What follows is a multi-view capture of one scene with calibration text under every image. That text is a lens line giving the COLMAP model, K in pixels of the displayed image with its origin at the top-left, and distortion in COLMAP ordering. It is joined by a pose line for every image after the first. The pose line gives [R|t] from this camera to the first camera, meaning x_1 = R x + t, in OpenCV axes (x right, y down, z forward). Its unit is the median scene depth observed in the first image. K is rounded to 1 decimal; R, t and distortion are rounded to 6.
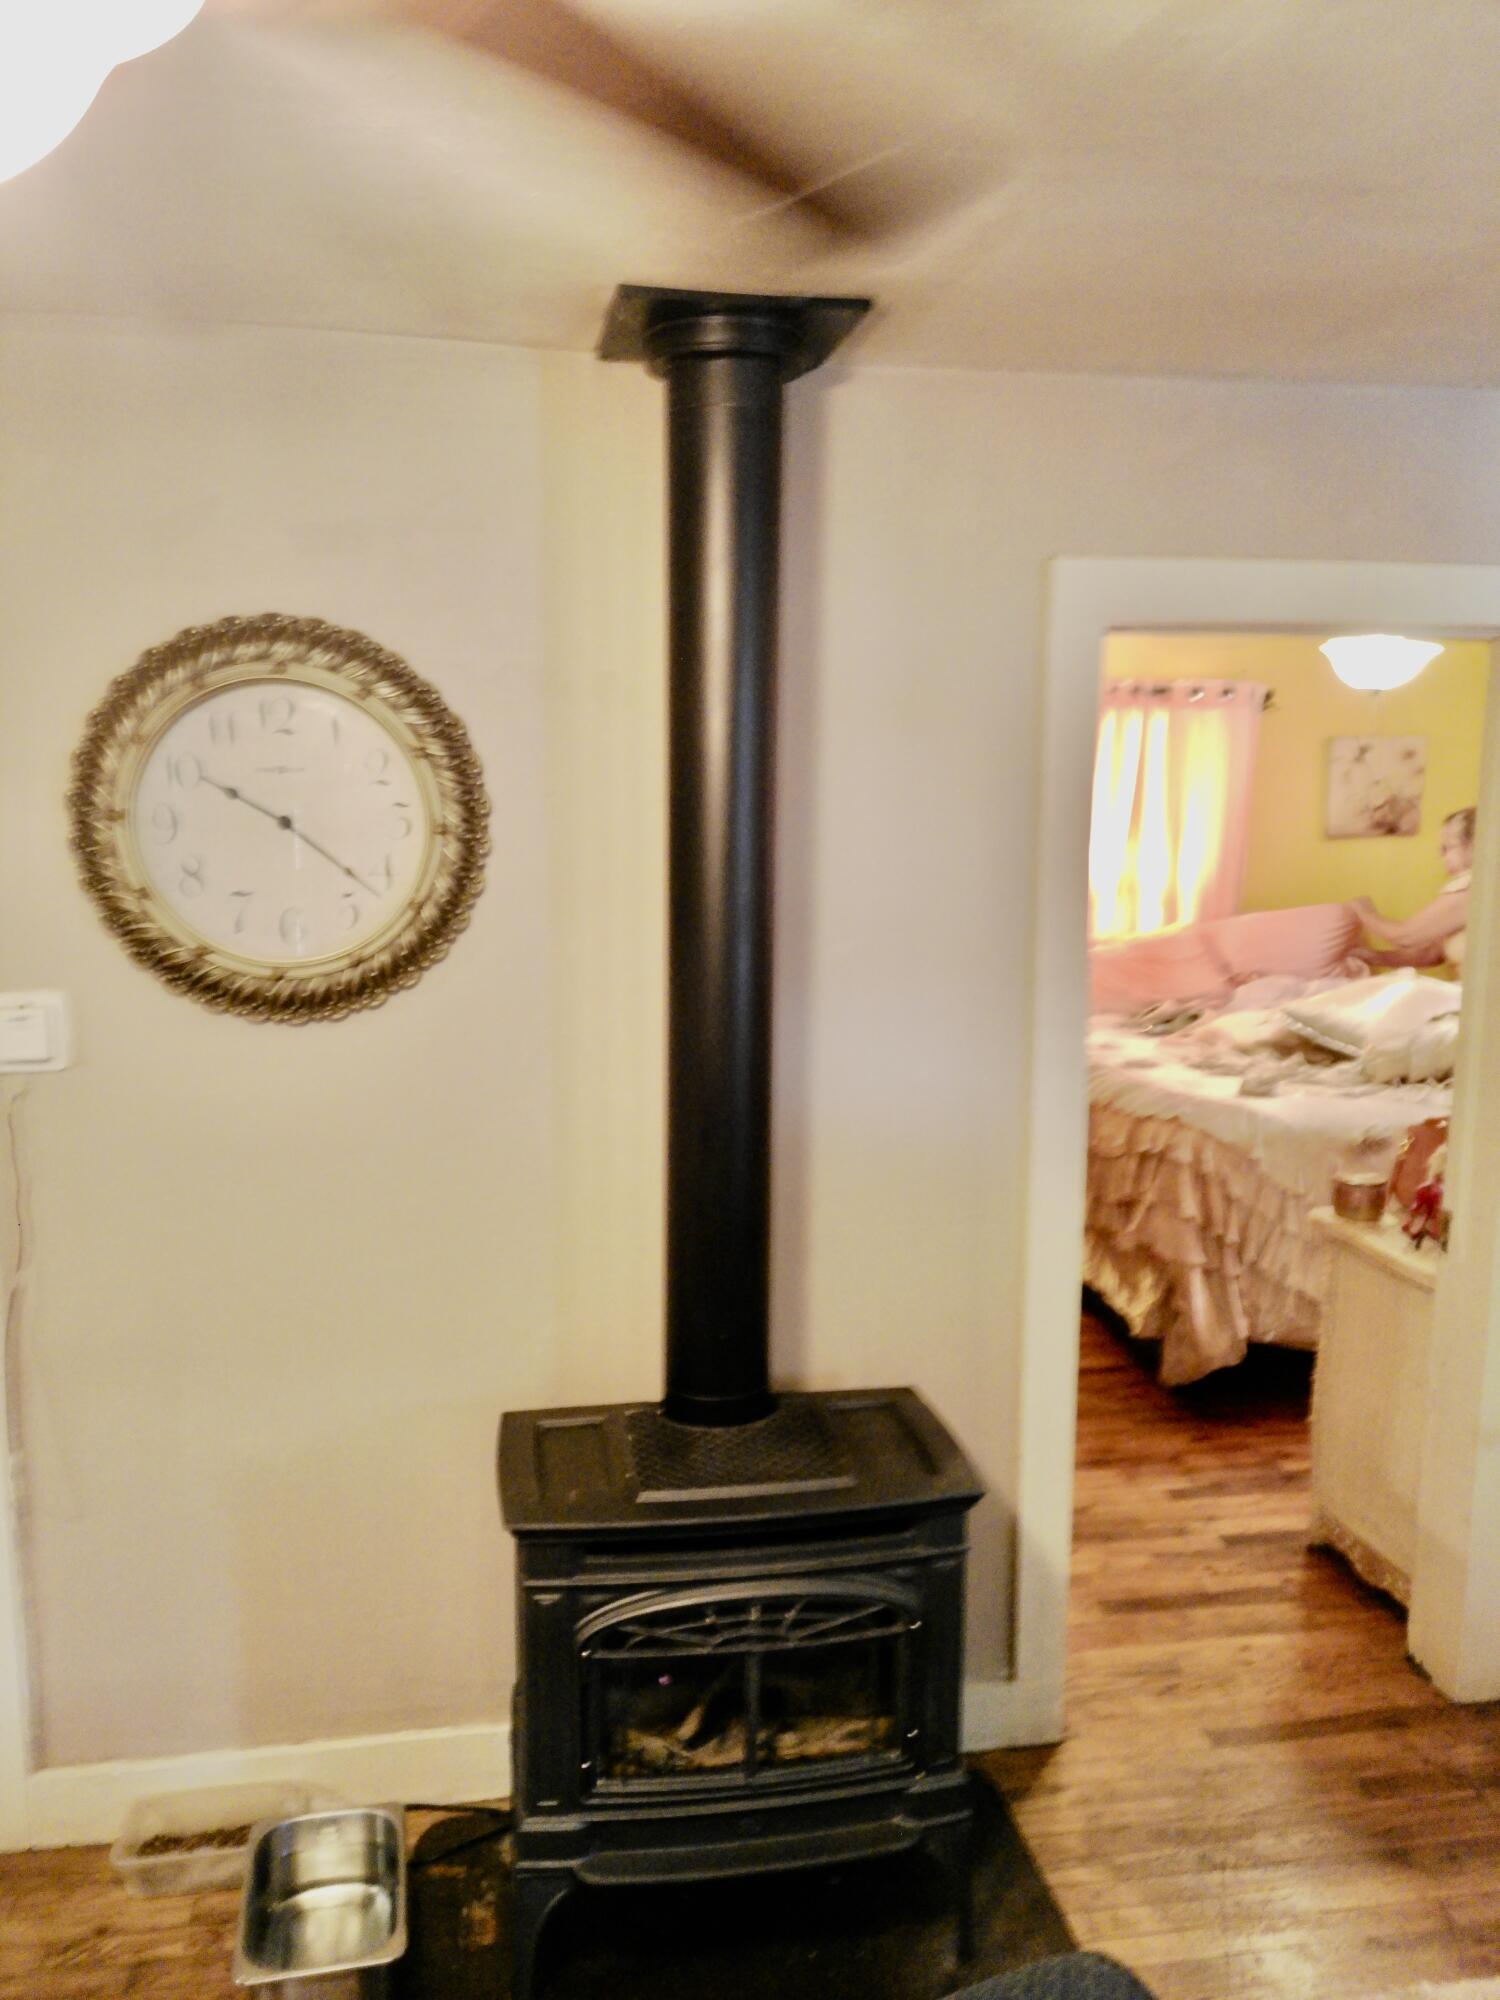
lens RADIAL K [[1495.0, 0, 750.0], [0, 1495.0, 1000.0], [0, 0, 1]] dist [0.116101, -0.138847]
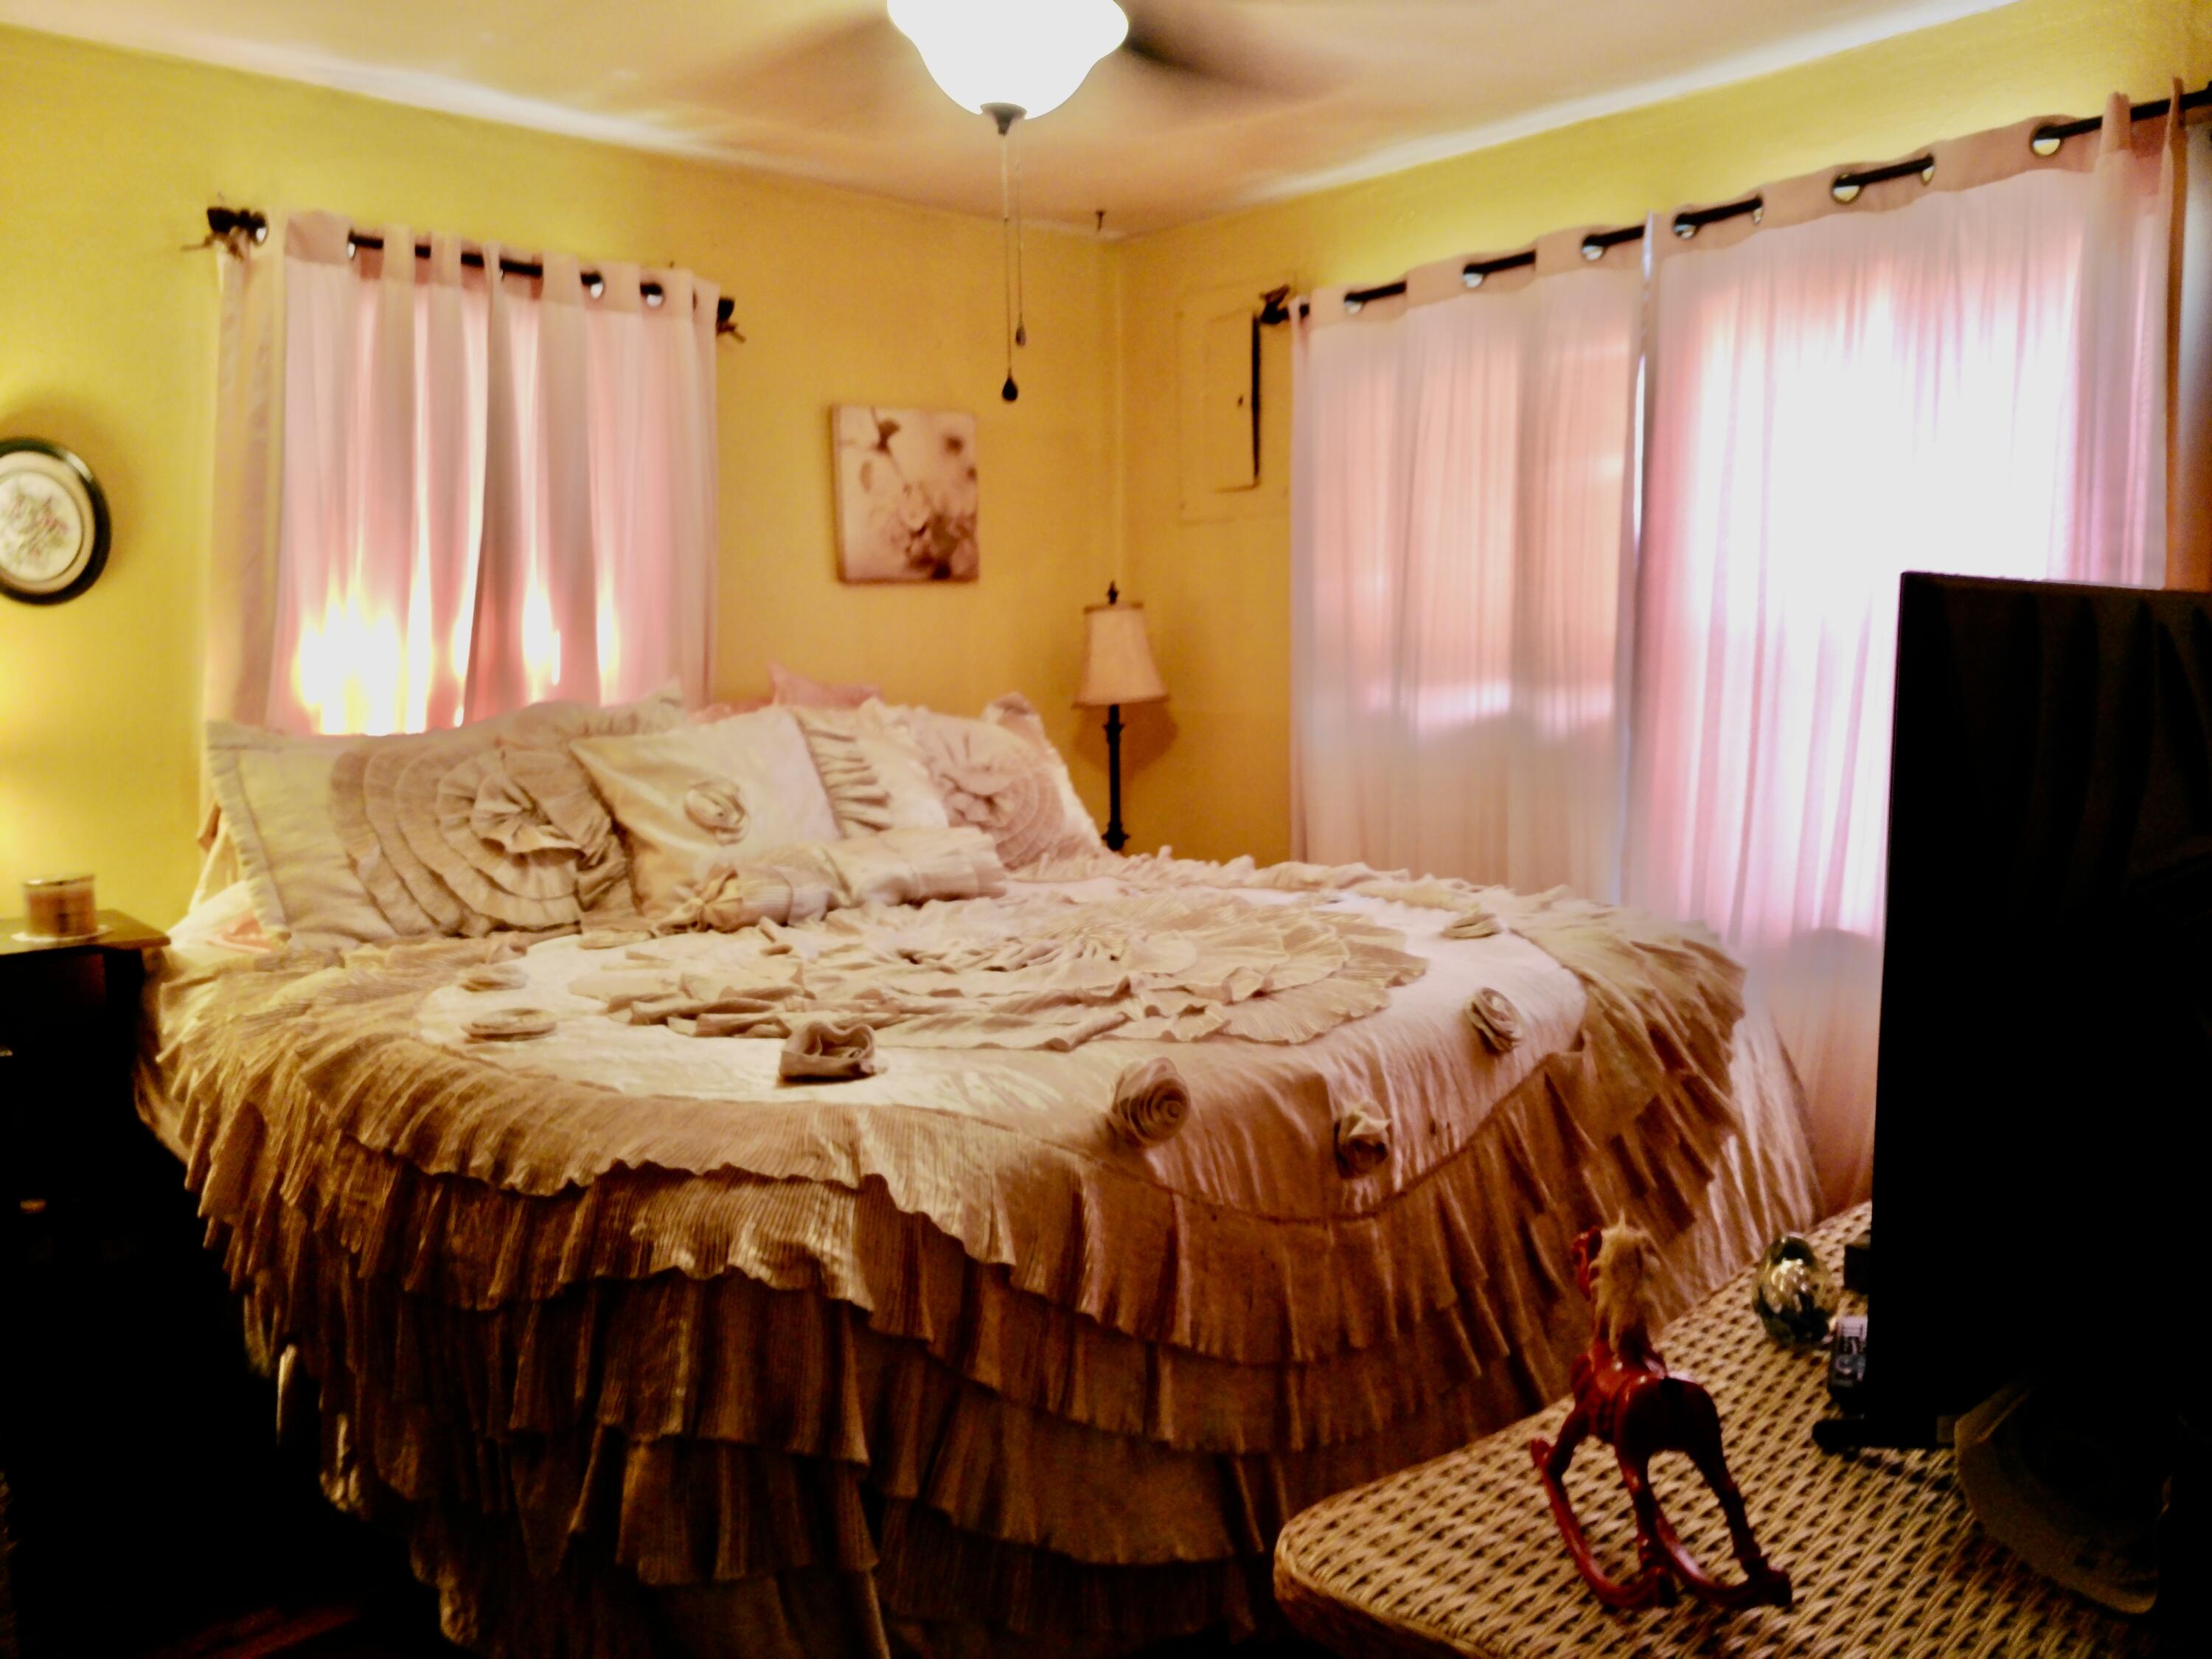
lens RADIAL K [[1676.6, 0, 1122.9], [0, 1676.6, 831.6], [0, 0, 1]] dist [0.105680, -0.150472]
pose [[0.837646, -0.069724, 0.541745, 0.112715], [0.109374, 0.993142, -0.041295, 0.028383], [-0.535151, 0.093843, 0.839528, 0.412183]]
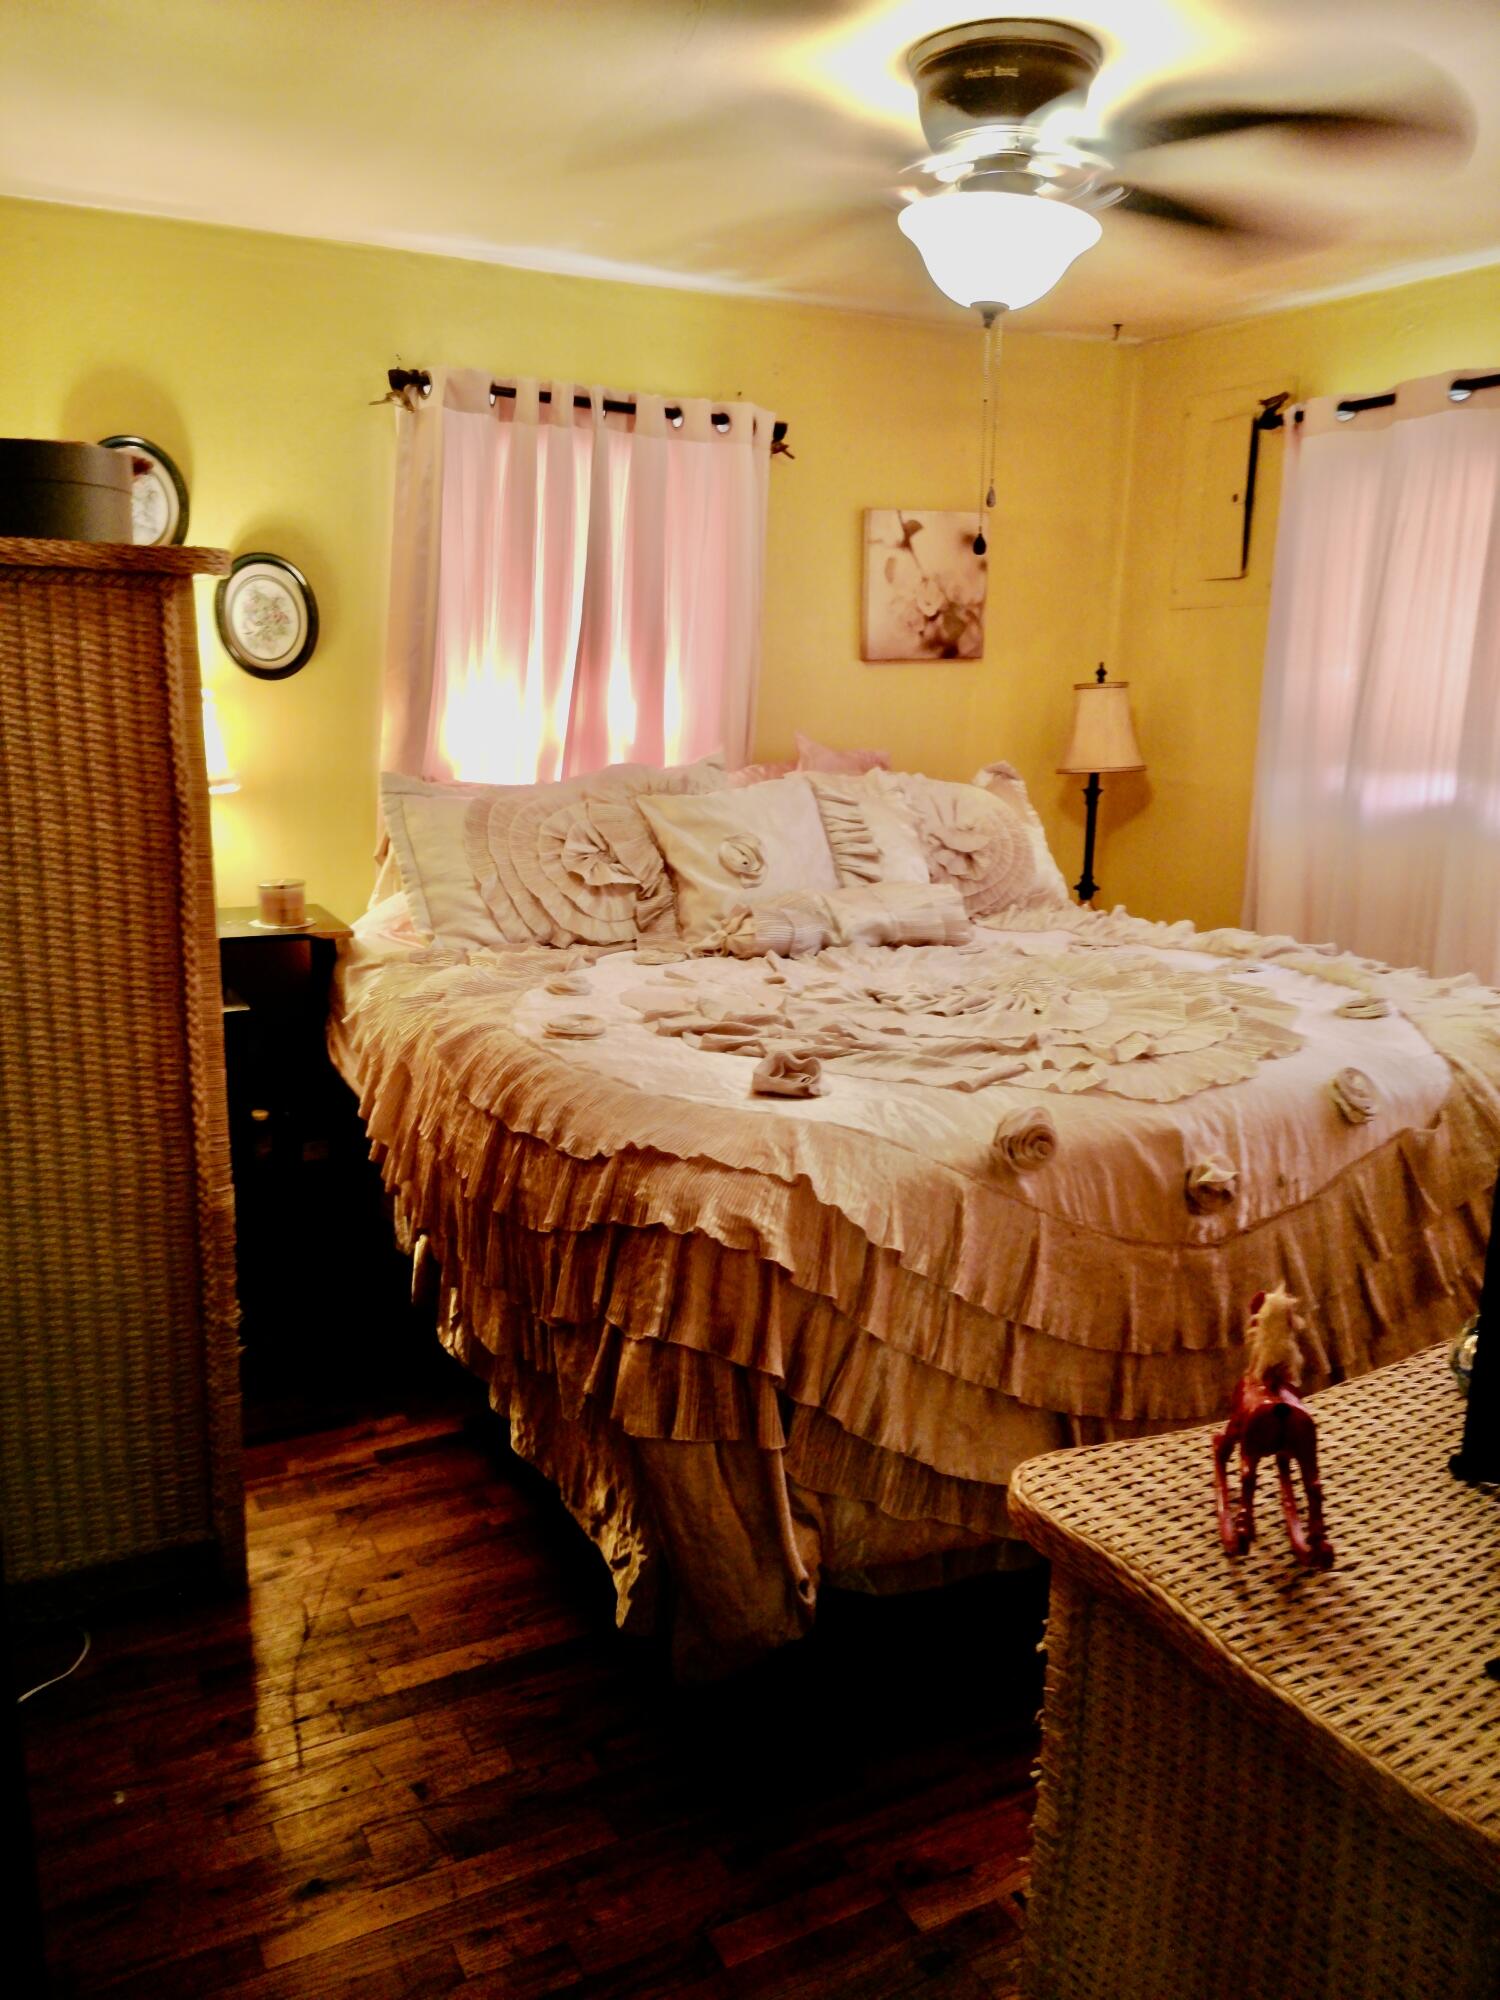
lens RADIAL K [[1495.0, 0, 750.0], [0, 1495.0, 1000.0], [0, 0, 1]] dist [0.116101, -0.138847]
pose [[0.950942, -0.053270, 0.304748, 0.113110], [0.041084, 0.998084, 0.046268, 0.014411], [-0.306628, -0.031478, 0.951309, 0.361527]]
